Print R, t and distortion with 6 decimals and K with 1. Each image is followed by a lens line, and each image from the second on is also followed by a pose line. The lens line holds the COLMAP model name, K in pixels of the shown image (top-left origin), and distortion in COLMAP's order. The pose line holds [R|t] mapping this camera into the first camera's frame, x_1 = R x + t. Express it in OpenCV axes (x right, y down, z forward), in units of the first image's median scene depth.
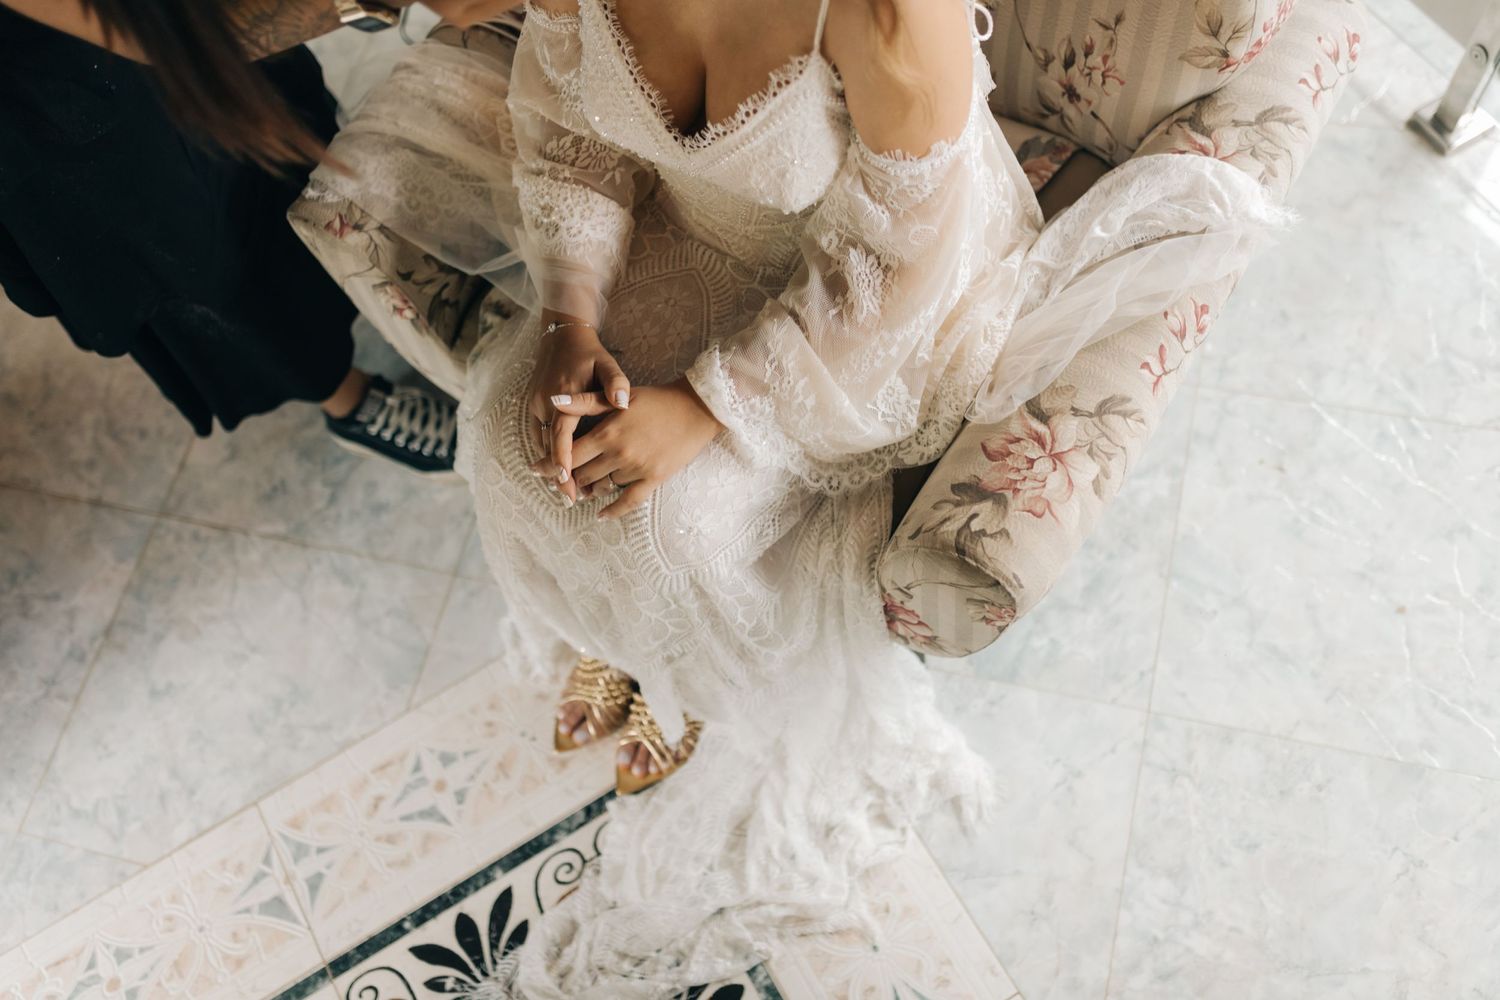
lens RADIAL K [[1433.6, 0, 751.0], [0, 1433.6, 502.2], [0, 0, 1]] dist [-0.001086, 0.011169]
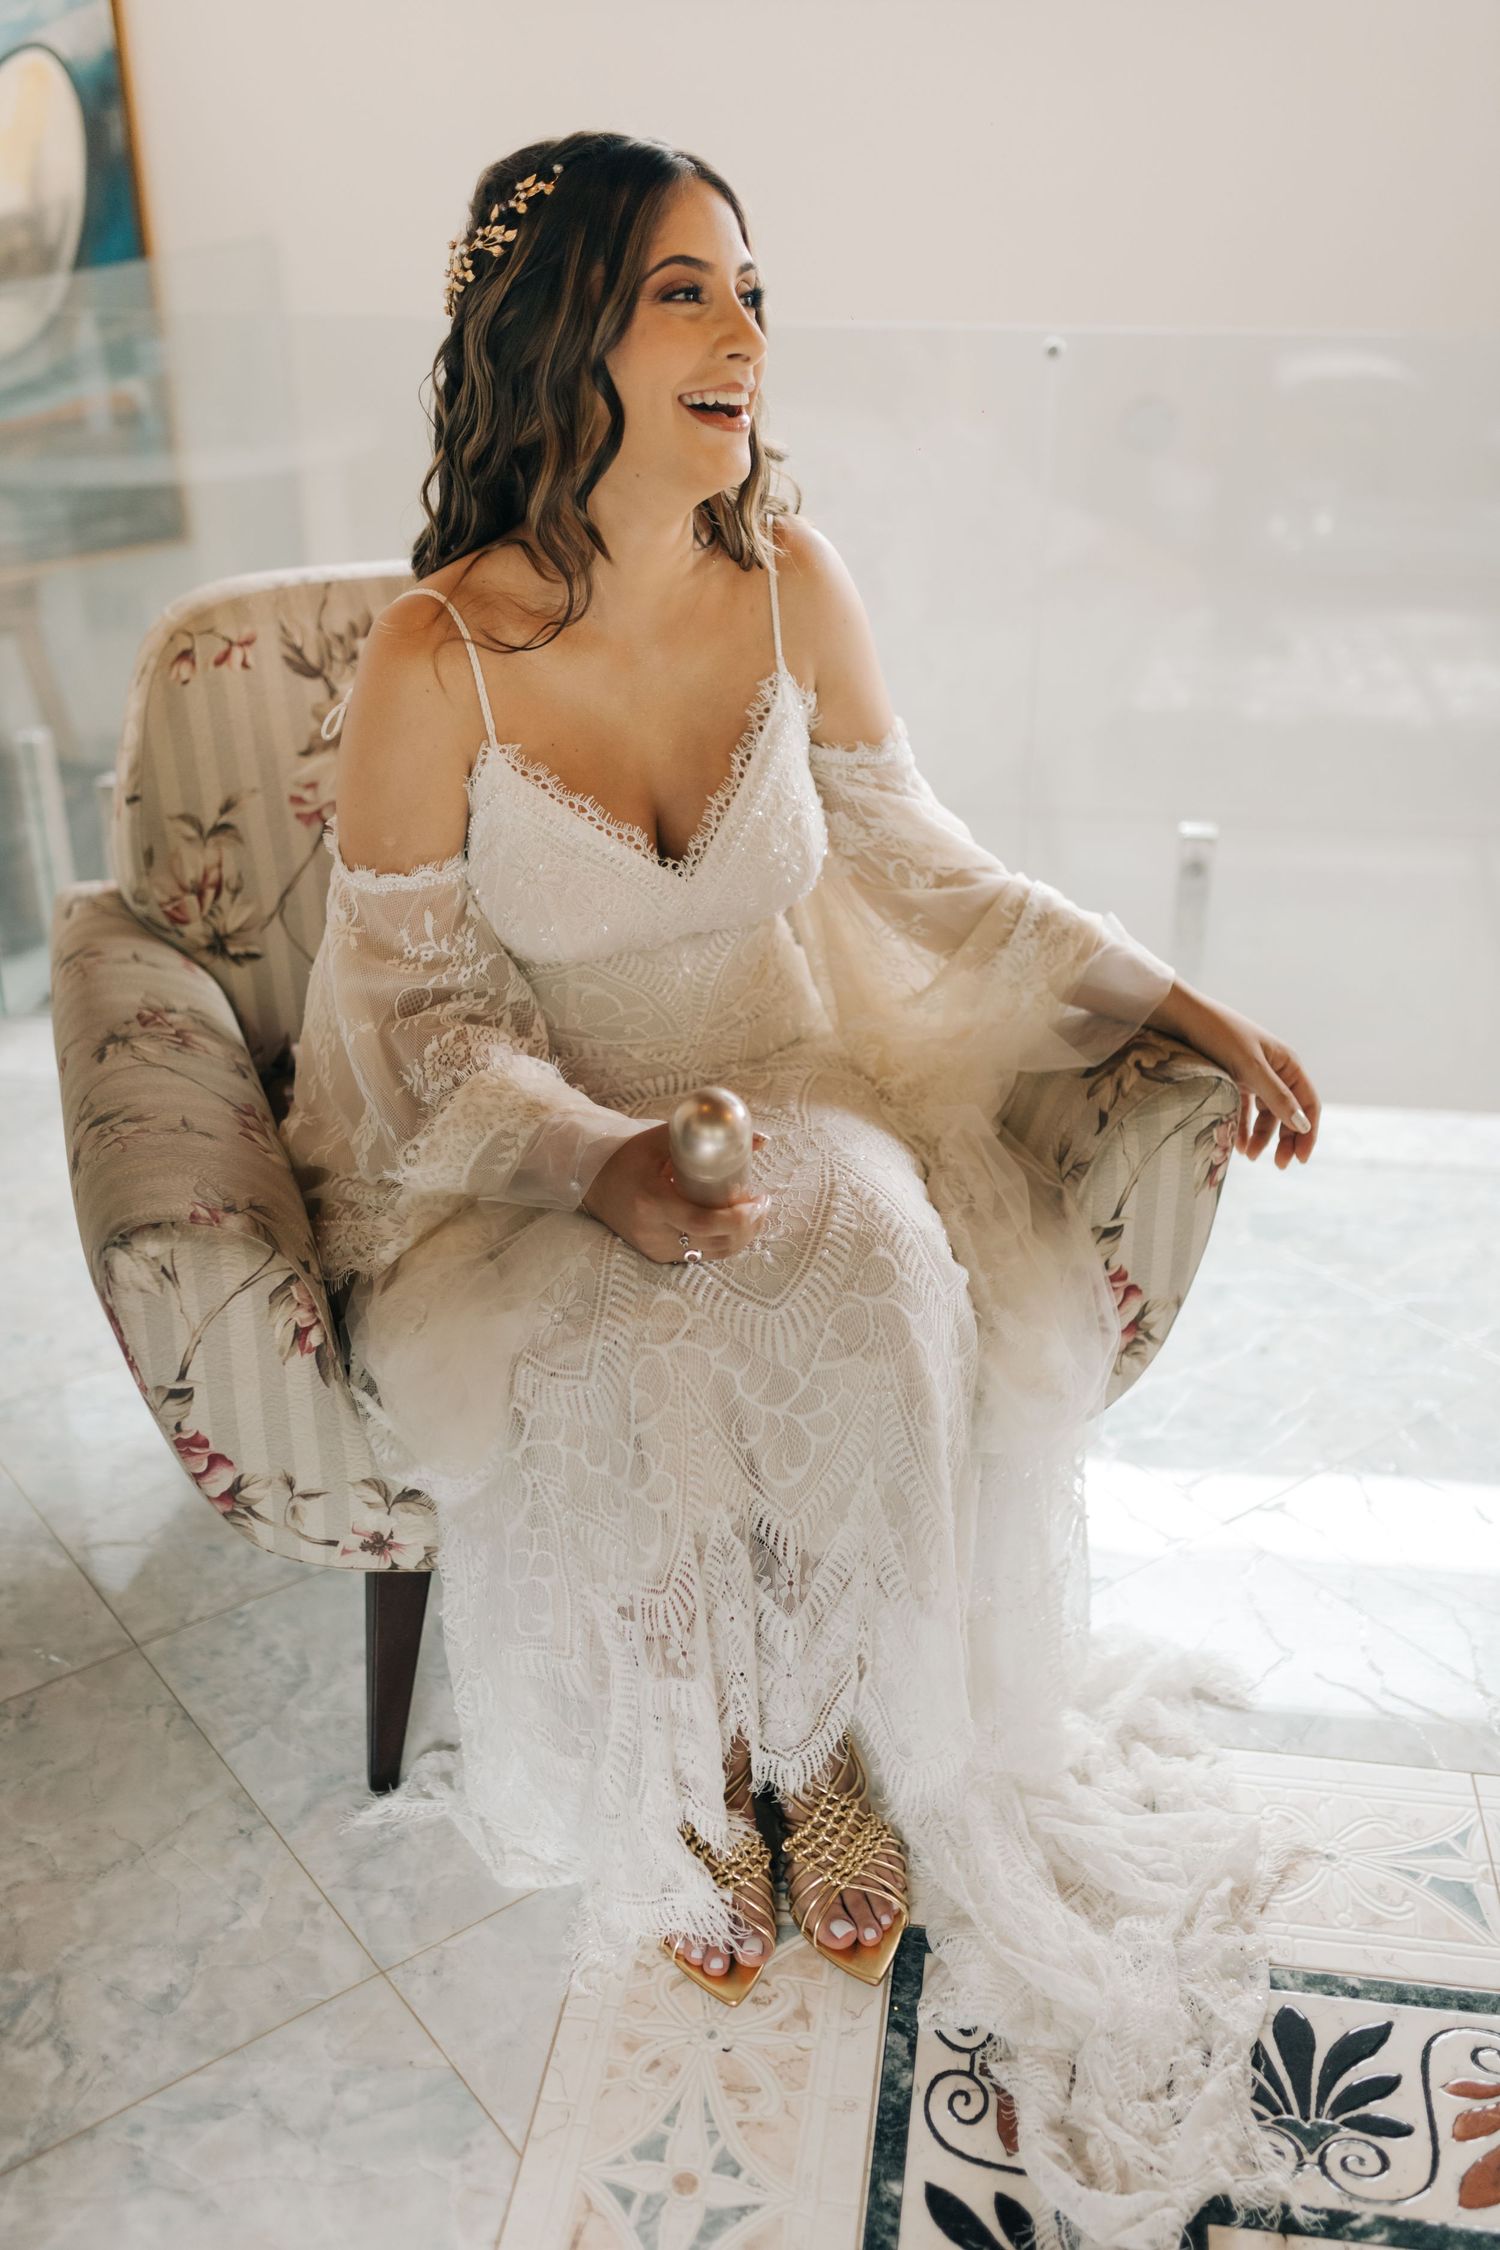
lens RADIAL K [[2151.3, 0, 754.5], [0, 2151.3, 1128.8], [0, 0, 1]] dist [-0.002574, 0.017033]
pose [[0.620704, -0.222792, 0.751725, -0.735604], [0.674620, 0.640316, -0.367265, 0.267217], [-0.399518, 0.735091, 0.547747, 0.282209]]
